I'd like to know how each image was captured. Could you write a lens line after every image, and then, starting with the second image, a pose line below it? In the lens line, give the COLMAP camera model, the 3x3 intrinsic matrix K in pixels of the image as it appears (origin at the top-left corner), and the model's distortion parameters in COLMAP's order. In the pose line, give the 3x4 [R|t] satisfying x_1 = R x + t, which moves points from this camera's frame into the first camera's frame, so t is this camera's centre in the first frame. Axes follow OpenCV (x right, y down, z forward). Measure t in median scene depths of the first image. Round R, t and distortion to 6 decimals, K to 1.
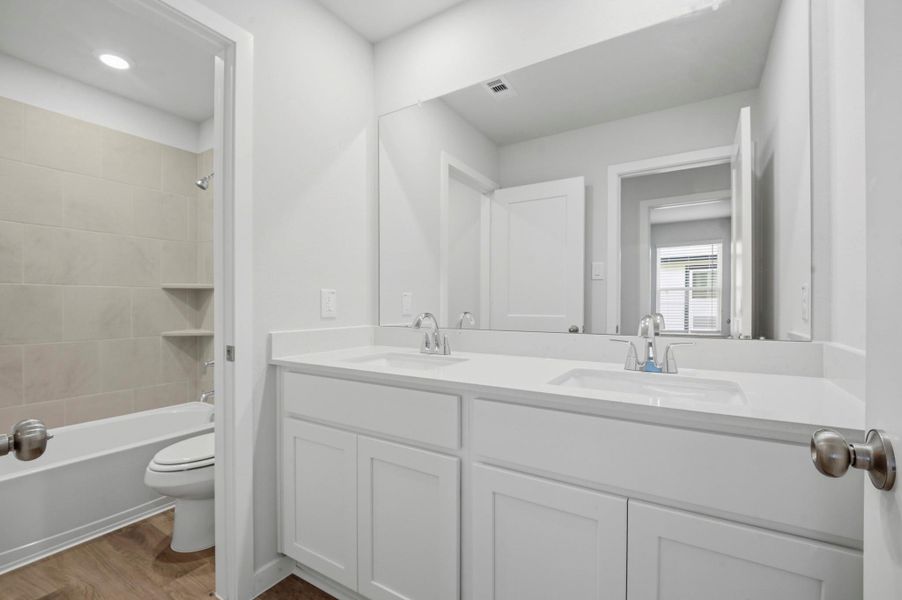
lens RADIAL K [[377.9, 0, 454.4], [0, 377.9, 305.0], [0, 0, 1]] dist [0.001530, 0.000067]
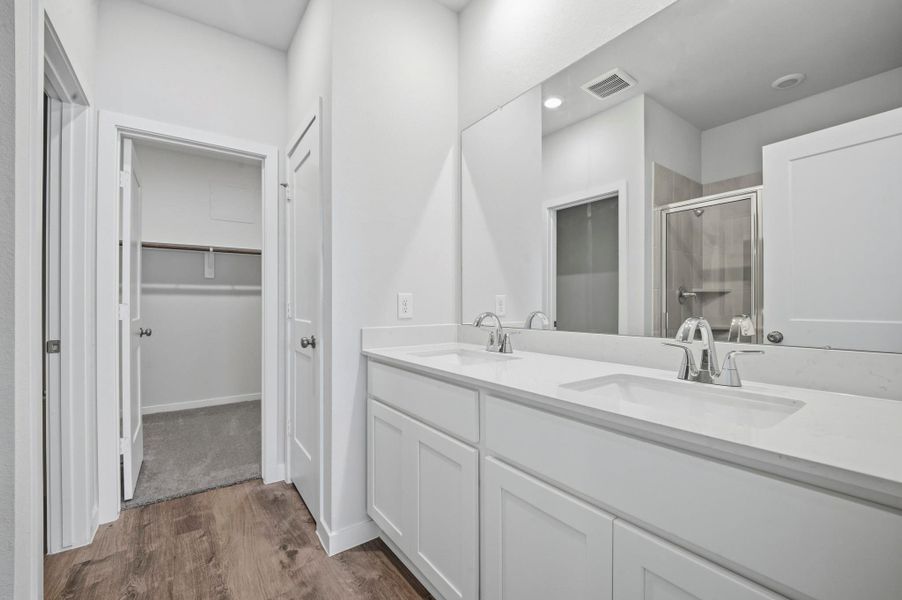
lens RADIAL K [[377.9, 0, 454.4], [0, 377.9, 305.0], [0, 0, 1]] dist [0.001530, 0.000067]
pose [[0.908482, -0.009965, -0.417805, 0.292592], [0.010529, 0.999944, -0.000954, 0.001105], [0.417791, -0.003533, 0.908536, 0.015238]]
